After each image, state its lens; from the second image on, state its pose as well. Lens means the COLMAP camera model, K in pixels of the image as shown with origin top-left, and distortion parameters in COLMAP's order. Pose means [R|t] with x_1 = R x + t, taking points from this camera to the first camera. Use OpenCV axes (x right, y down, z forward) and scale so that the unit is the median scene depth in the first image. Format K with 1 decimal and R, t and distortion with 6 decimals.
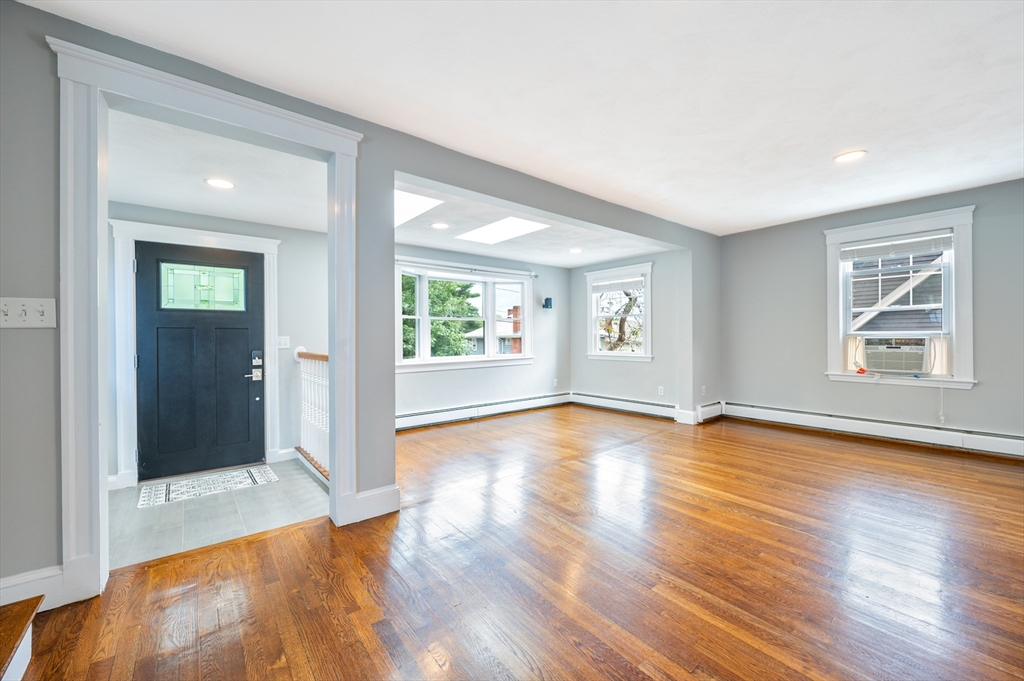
lens RADIAL K [[409.3, 0, 509.5], [0, 409.3, 339.8], [0, 0, 1]] dist [-0.001262, -0.000058]
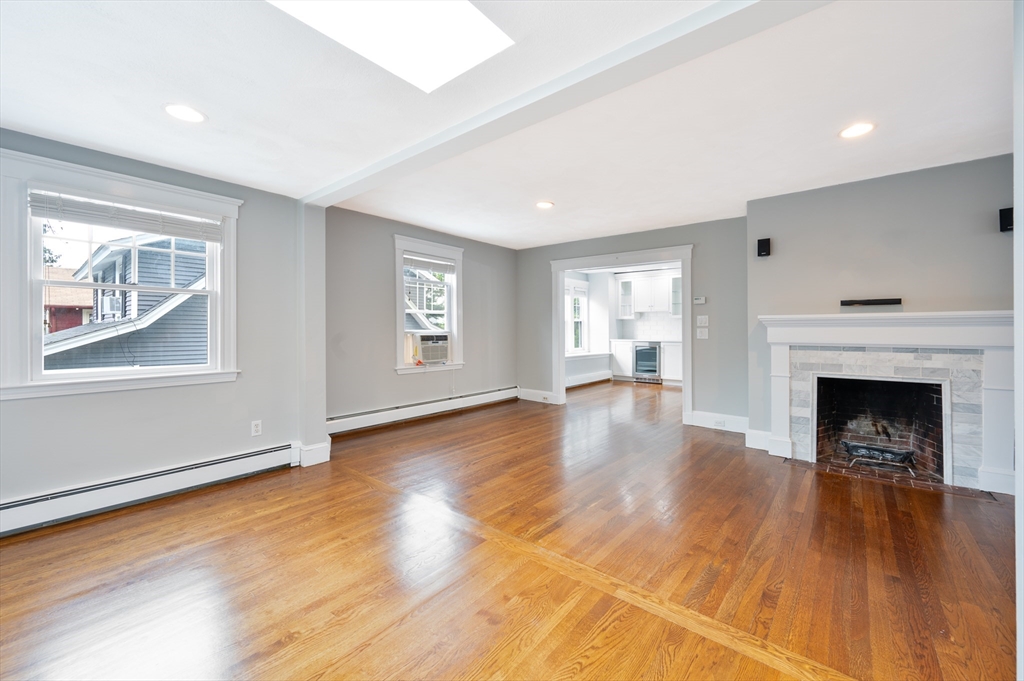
lens RADIAL K [[409.3, 0, 517.0], [0, 409.3, 340.6], [0, 0, 1]] dist [-0.001262, -0.000058]
pose [[-0.216635, -0.017350, 0.976099, -0.334321], [0.007715, 0.999780, 0.019483, -0.009266], [-0.976222, 0.011751, -0.216453, 0.931734]]
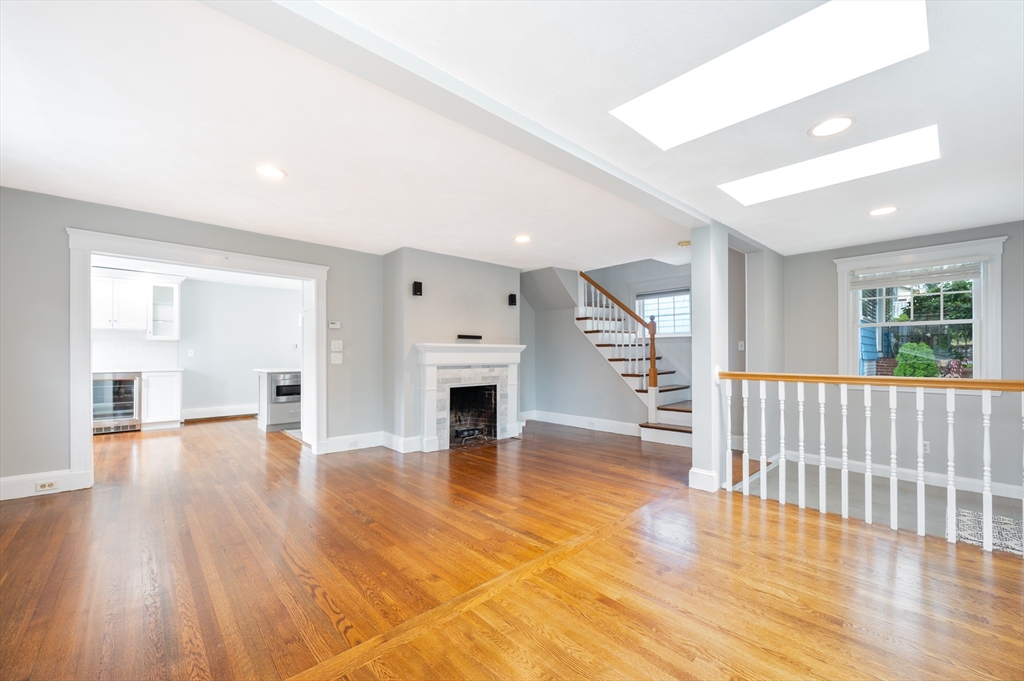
lens RADIAL K [[409.3, 0, 523.2], [0, 409.3, 357.0], [0, 0, 1]] dist [-0.001262, -0.000058]
pose [[-0.995766, 0.010362, -0.091343, 0.220590], [0.009462, 0.999902, 0.010279, -0.012504], [0.091440, 0.009371, -0.995766, 1.334835]]
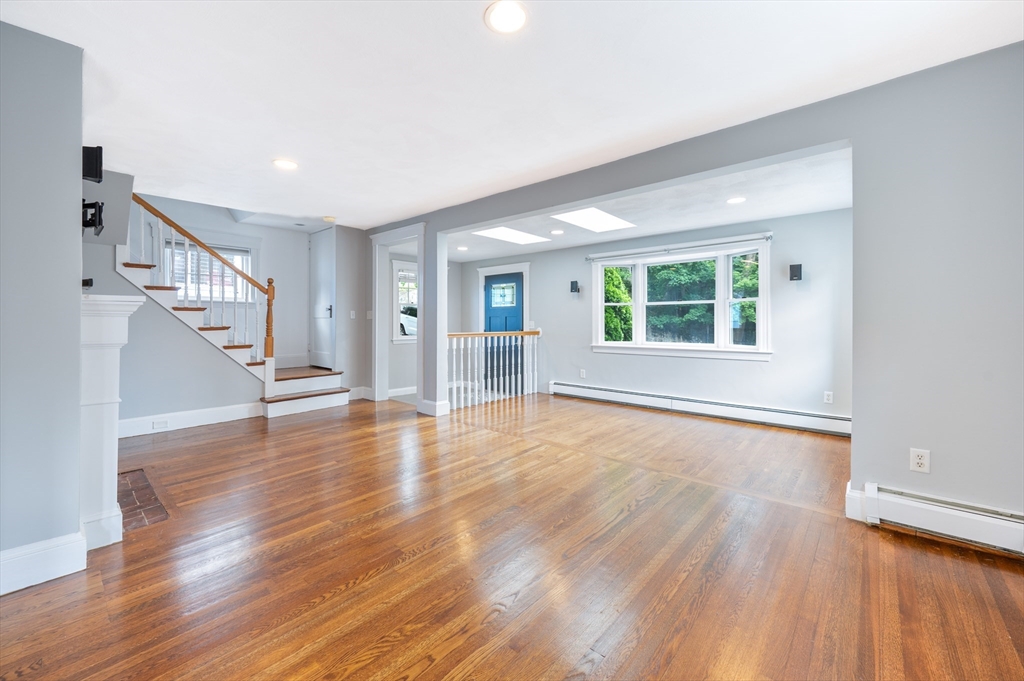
lens RADIAL K [[409.3, 0, 512.6], [0, 409.3, 324.0], [0, 0, 1]] dist [-0.001262, -0.000058]
pose [[0.163533, 0.014913, -0.986425, 0.939049], [-0.006481, 0.999880, 0.014042, -0.017635], [0.986517, 0.004096, 0.163610, 0.613242]]
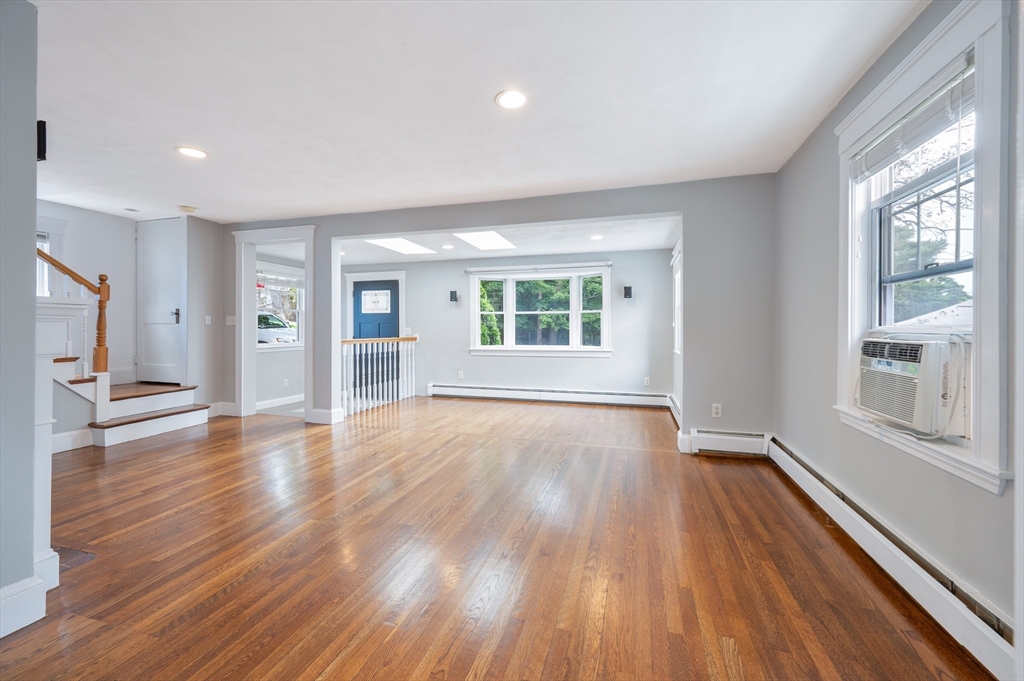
lens RADIAL K [[409.3, 0, 511.2], [0, 409.3, 330.7], [0, 0, 1]] dist [-0.001262, -0.000058]
pose [[0.561671, 0.012834, -0.827261, 0.981776], [-0.008834, 0.999916, 0.009515, -0.015010], [0.827314, 0.001964, 0.561737, 0.379712]]
